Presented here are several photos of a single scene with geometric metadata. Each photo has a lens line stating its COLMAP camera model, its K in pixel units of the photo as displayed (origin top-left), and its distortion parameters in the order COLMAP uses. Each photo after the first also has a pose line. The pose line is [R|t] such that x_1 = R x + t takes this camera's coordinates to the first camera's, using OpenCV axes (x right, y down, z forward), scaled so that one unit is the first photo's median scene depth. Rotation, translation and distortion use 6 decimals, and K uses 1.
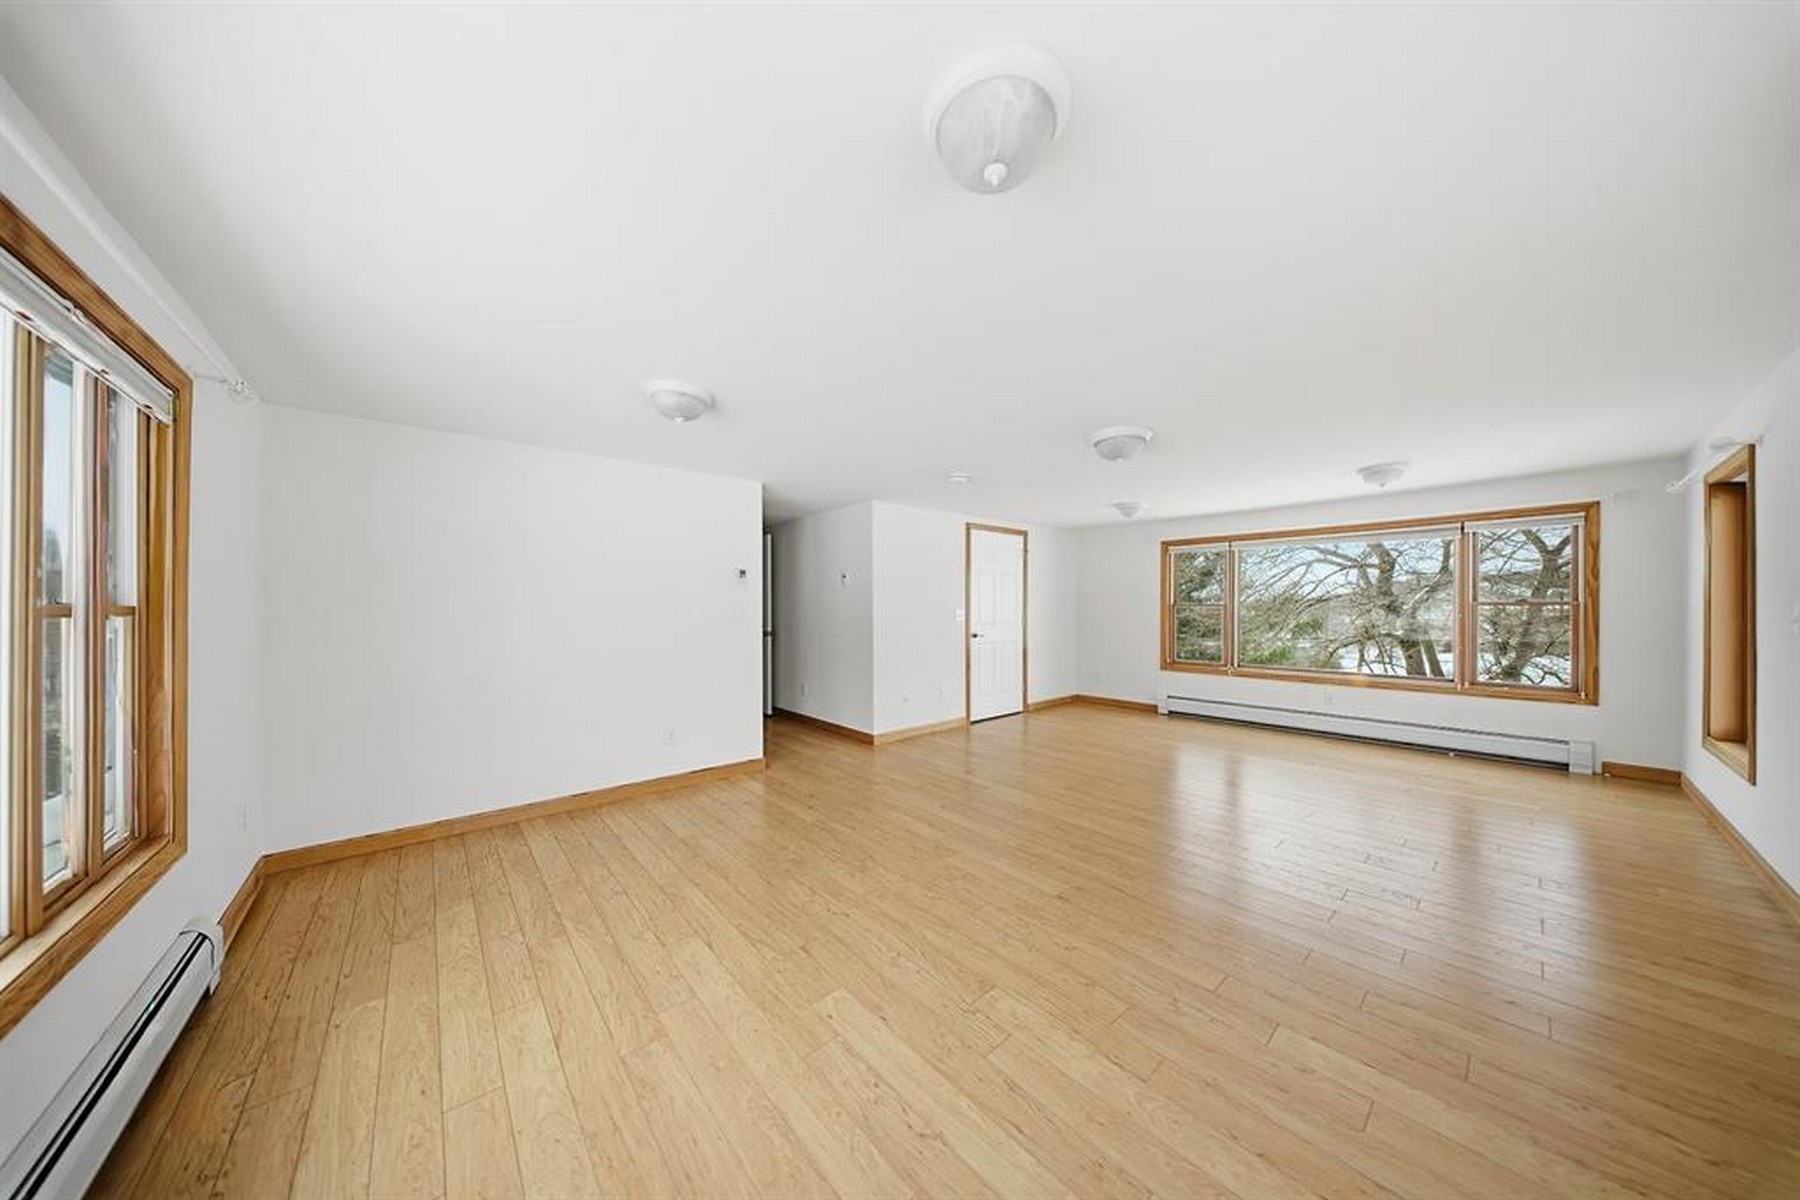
lens RADIAL K [[540.6, 0, 899.5], [0, 540.6, 607.4], [0, 0, 1]] dist [0.007625, -0.000014]
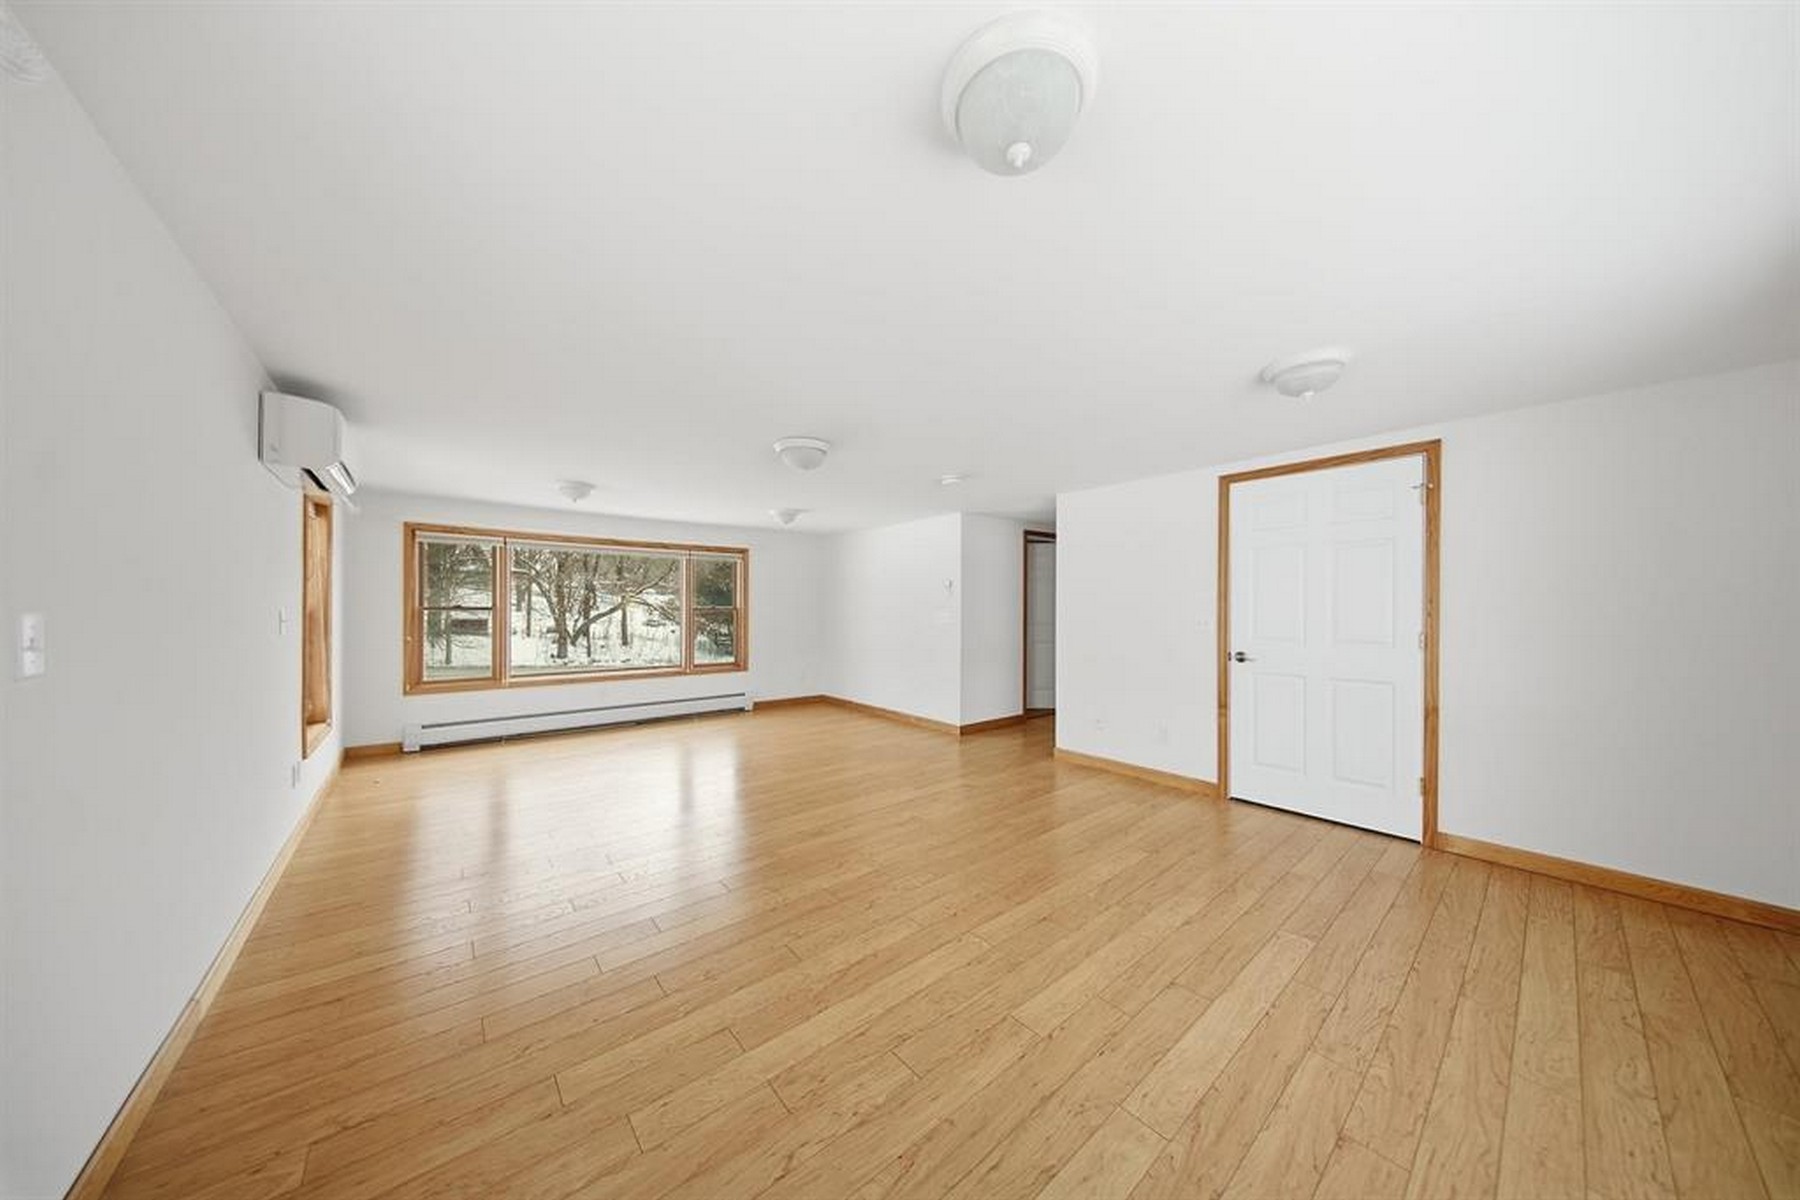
lens RADIAL K [[548.3, 0, 892.7], [0, 548.3, 608.4], [0, 0, 1]] dist [0.001140, -0.000093]
pose [[0.059094, 0.006004, 0.998234, -0.351950], [-0.001161, 0.999982, -0.005946, 0.000503], [-0.998252, -0.000808, 0.059100, 0.423922]]
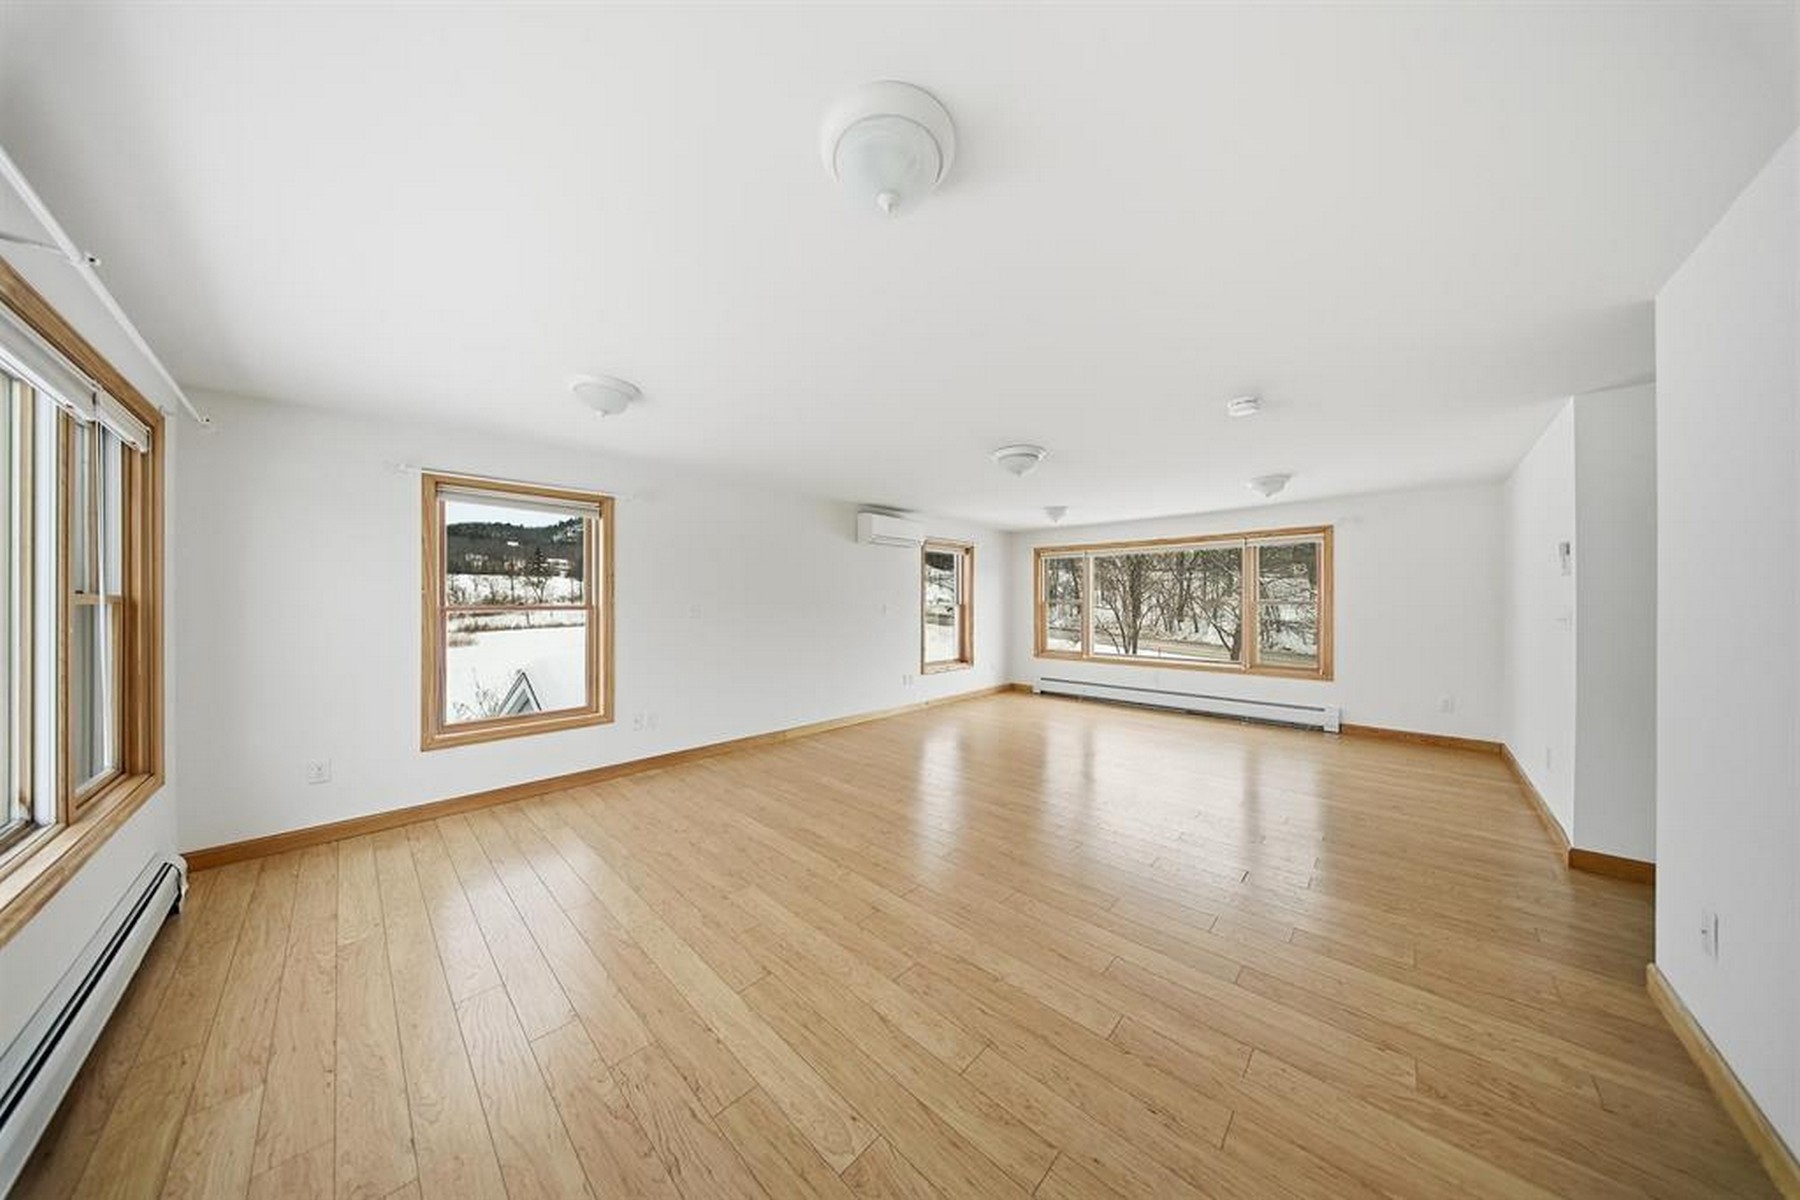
lens RADIAL K [[517.2, 0, 901.2], [0, 517.2, 610.2], [0, 0, 1]] dist [0.006521, -0.001422]
pose [[0.996697, 0.004695, 0.081077, 0.142980], [-0.005775, 0.999898, 0.013095, 0.001222], [-0.081008, -0.013520, 0.996622, -0.158760]]
